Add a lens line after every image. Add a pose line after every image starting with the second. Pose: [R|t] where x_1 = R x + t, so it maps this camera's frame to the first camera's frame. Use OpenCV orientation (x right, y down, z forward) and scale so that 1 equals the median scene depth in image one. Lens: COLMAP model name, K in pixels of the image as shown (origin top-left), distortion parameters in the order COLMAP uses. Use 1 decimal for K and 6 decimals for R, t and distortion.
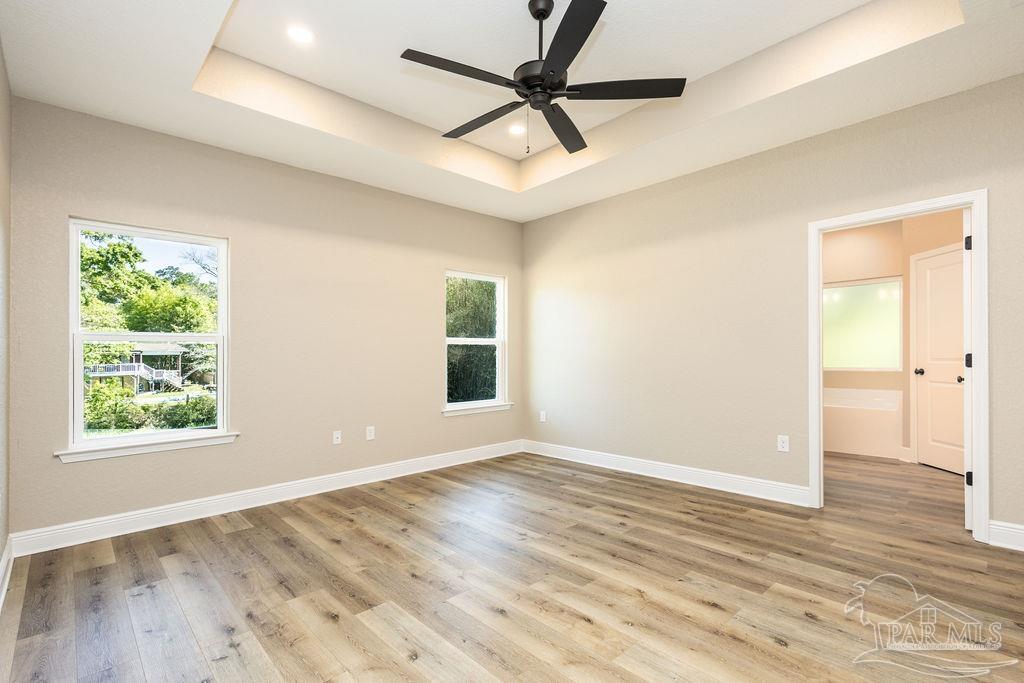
lens RADIAL K [[492.1, 0, 511.1], [0, 492.1, 359.7], [0, 0, 1]] dist [0.029736, 0.000102]
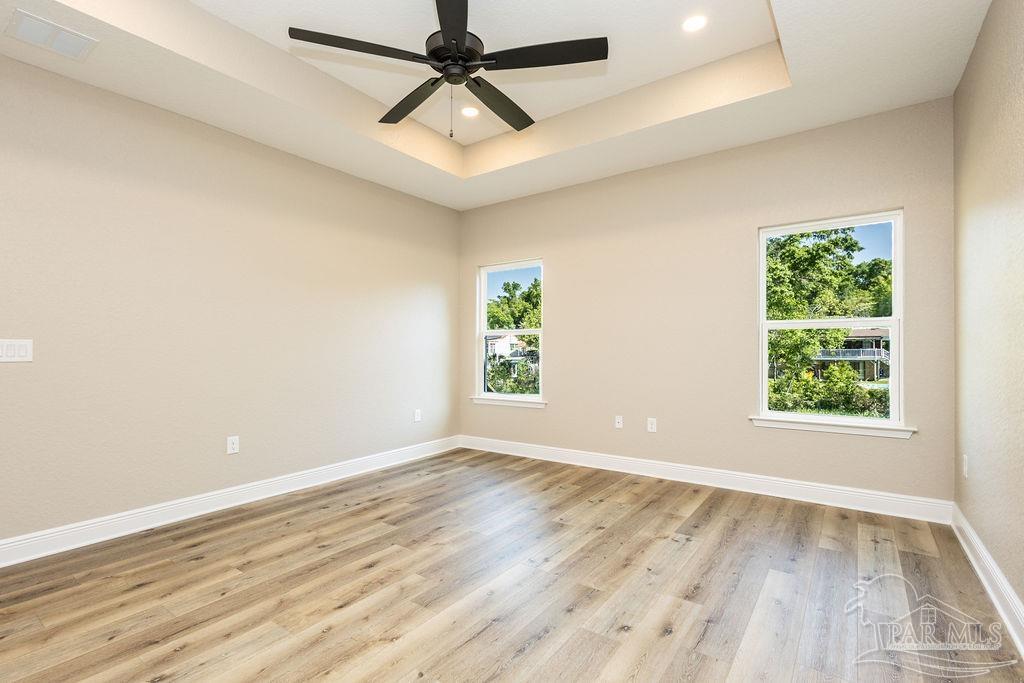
lens RADIAL K [[470.5, 0, 511.2], [0, 470.5, 338.1], [0, 0, 1]] dist [0.017487, -0.006509]
pose [[0.177545, -0.009271, -0.984069, 0.695034], [-0.003055, 0.999946, -0.009972, -0.013828], [0.984108, 0.004777, 0.177507, 0.683475]]
